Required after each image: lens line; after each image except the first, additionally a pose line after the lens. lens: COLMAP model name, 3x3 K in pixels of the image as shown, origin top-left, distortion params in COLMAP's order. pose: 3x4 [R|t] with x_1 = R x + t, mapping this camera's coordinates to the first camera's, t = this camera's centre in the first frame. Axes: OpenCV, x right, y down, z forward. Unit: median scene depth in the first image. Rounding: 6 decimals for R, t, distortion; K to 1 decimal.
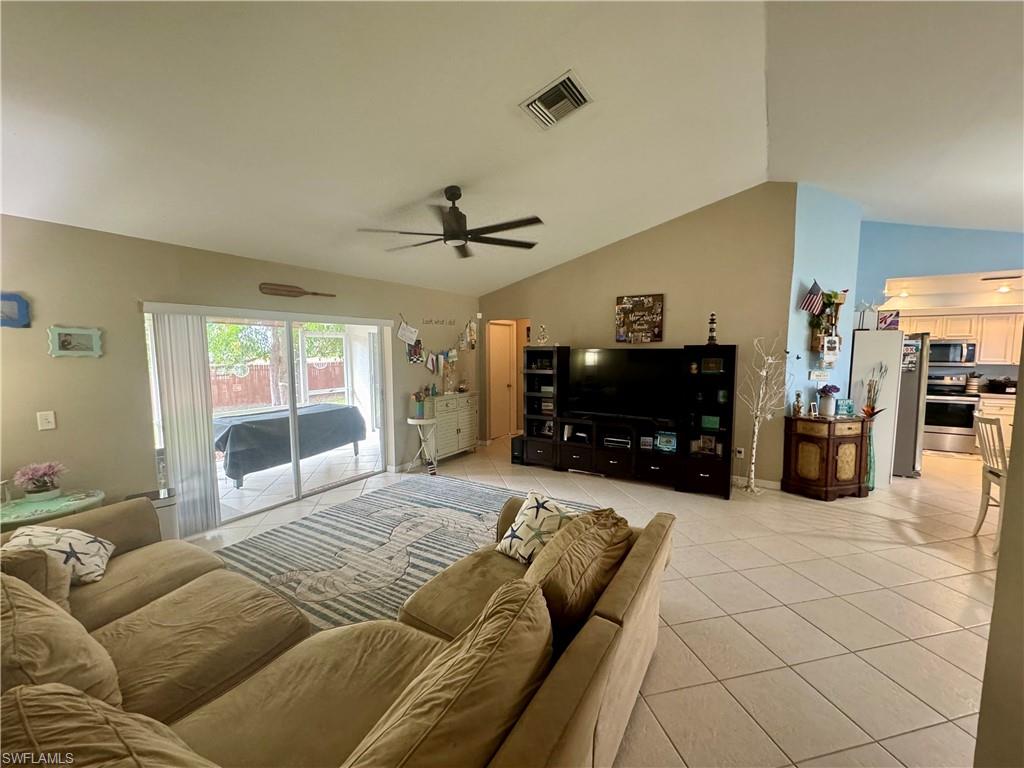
lens RADIAL K [[408.2, 0, 512.0], [0, 408.2, 384.0], [0, 0, 1]] dist [-0.000909, -0.000035]
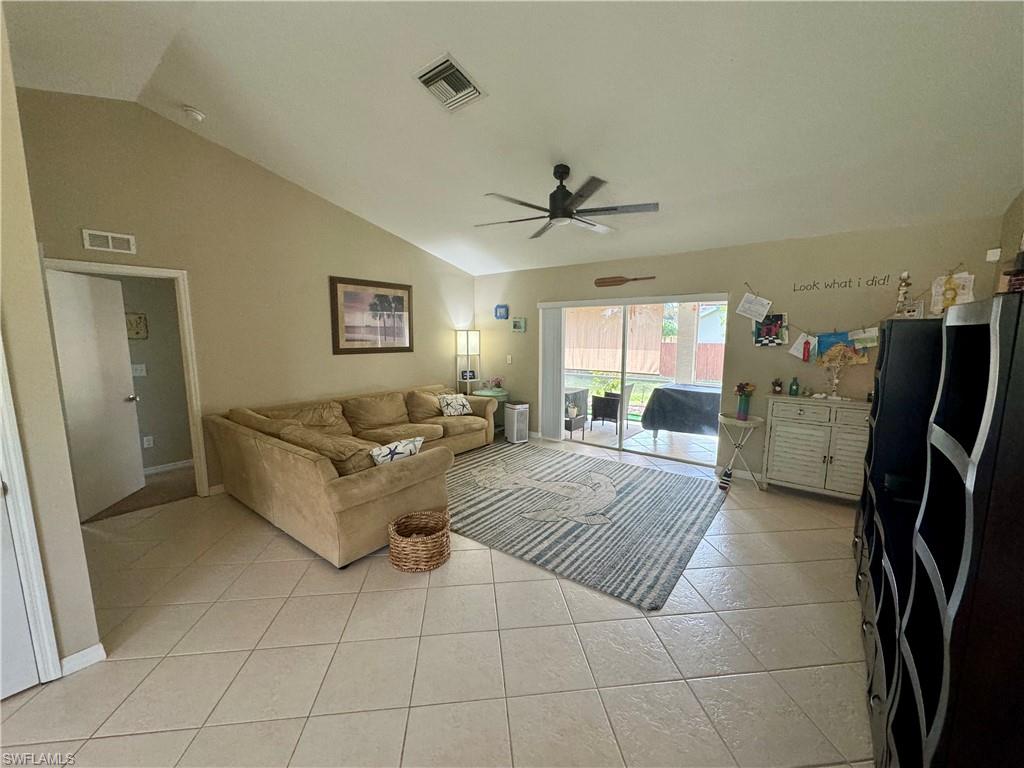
lens RADIAL K [[408.2, 0, 512.0], [0, 408.2, 384.0], [0, 0, 1]] dist [-0.000909, -0.000035]
pose [[-0.112910, 0.132314, -0.984756, 0.683454], [-0.083475, 0.986327, 0.142096, -0.061574], [0.990093, 0.098246, -0.100321, 0.756181]]
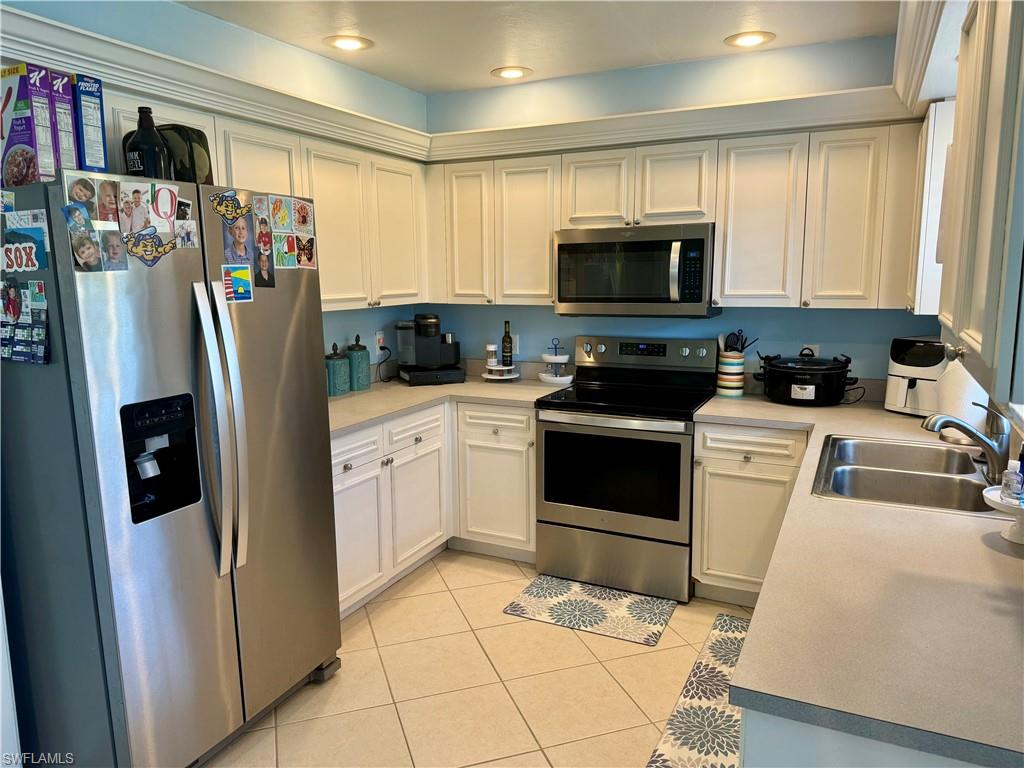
lens RADIAL K [[728.8, 0, 512.0], [0, 728.8, 384.0], [0, 0, 1]] dist [0.161709, -0.224416]
pose [[0.993867, -0.025483, 0.107608, 1.279938], [0.017853, 0.997296, 0.071289, -0.046296], [-0.109134, -0.068931, 0.991634, 0.642295]]
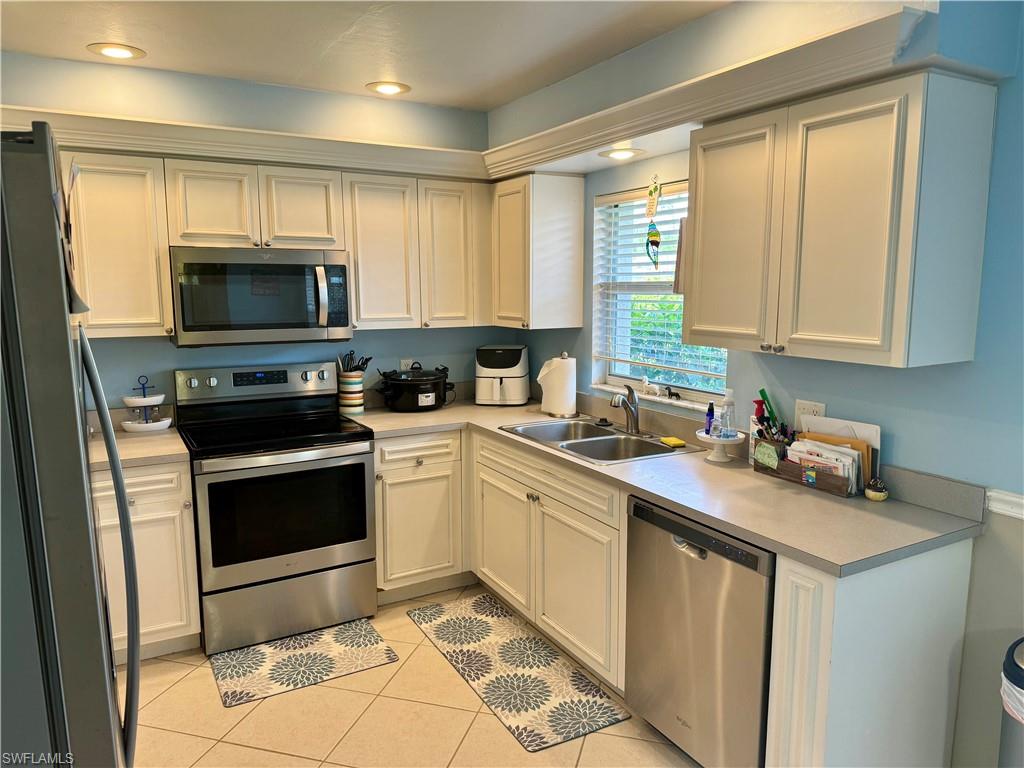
lens RADIAL K [[717.5, 0, 512.0], [0, 717.5, 384.0], [0, 0, 1]] dist [0.136733, -0.214549]
pose [[0.479112, -0.122509, 0.869163, 0.965813], [0.079275, 0.992205, 0.096154, -0.071169], [-0.874167, 0.022834, 0.485089, 0.851220]]
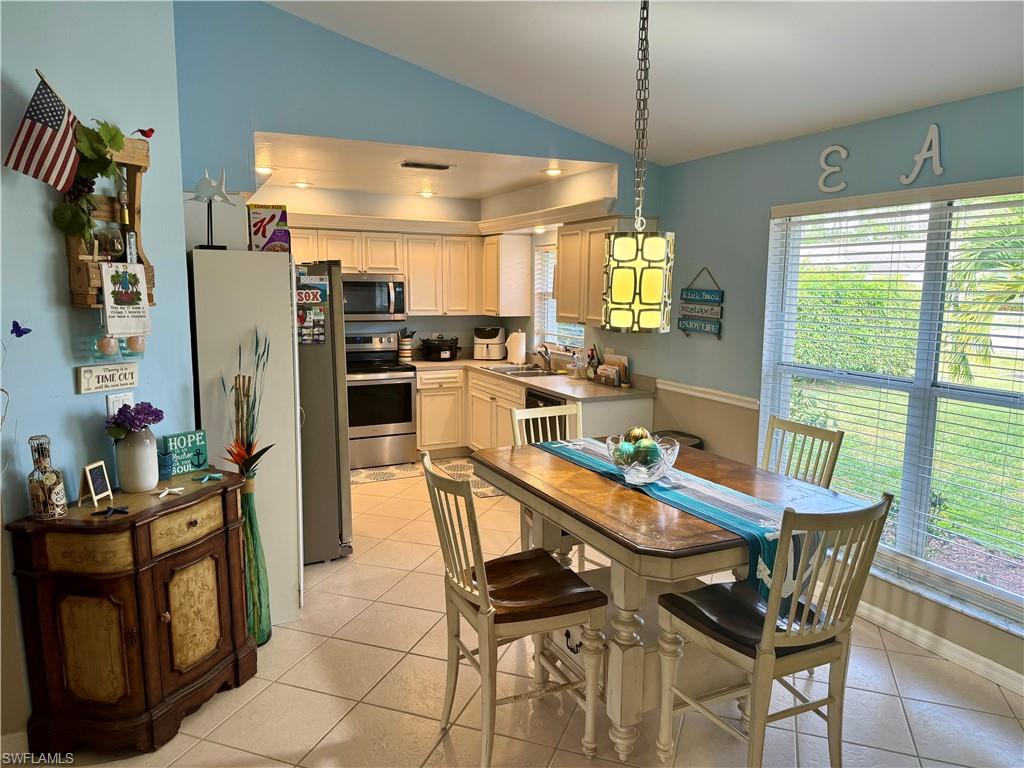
lens RADIAL K [[717.5, 0, 512.0], [0, 717.5, 384.0], [0, 0, 1]] dist [0.136733, -0.214549]
pose [[0.538764, -0.113481, 0.834778, 0.428671], [0.066741, 0.993521, 0.091987, -0.049565], [-0.839809, 0.006154, 0.542848, 0.389289]]
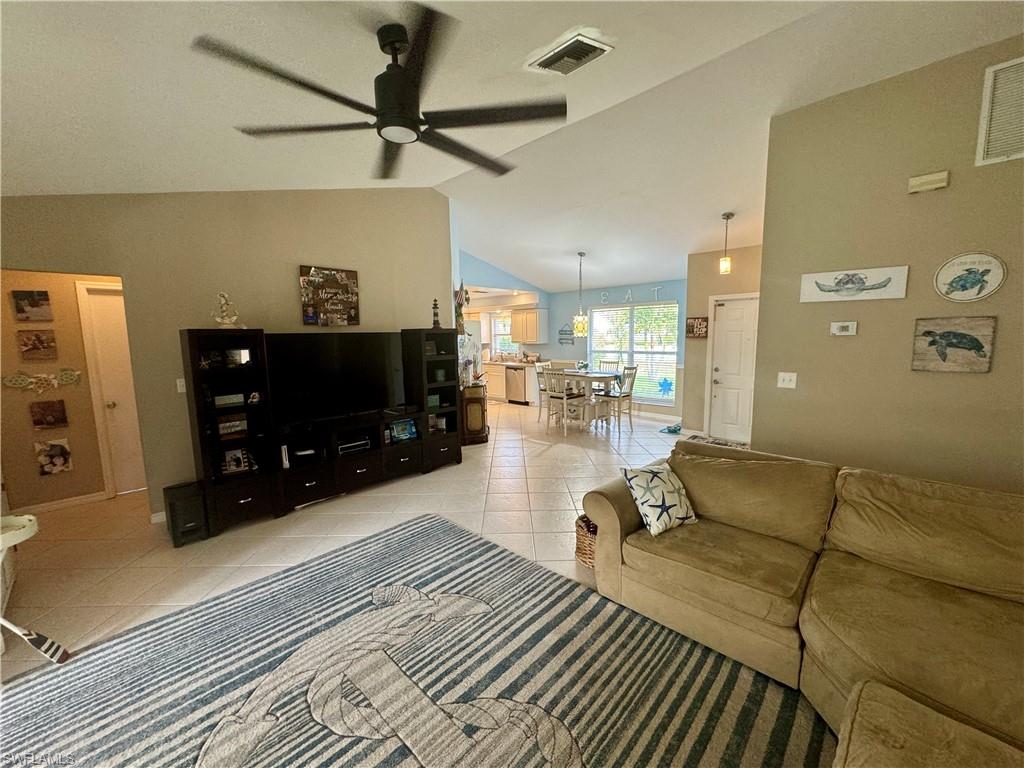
lens RADIAL K [[408.2, 0, 512.0], [0, 408.2, 384.0], [0, 0, 1]] dist [-0.000909, -0.000035]
pose [[0.215559, -0.118193, 0.969312, -0.509179], [0.097878, 0.990264, 0.098981, -0.036529], [-0.971573, 0.073538, 0.225028, 0.555323]]
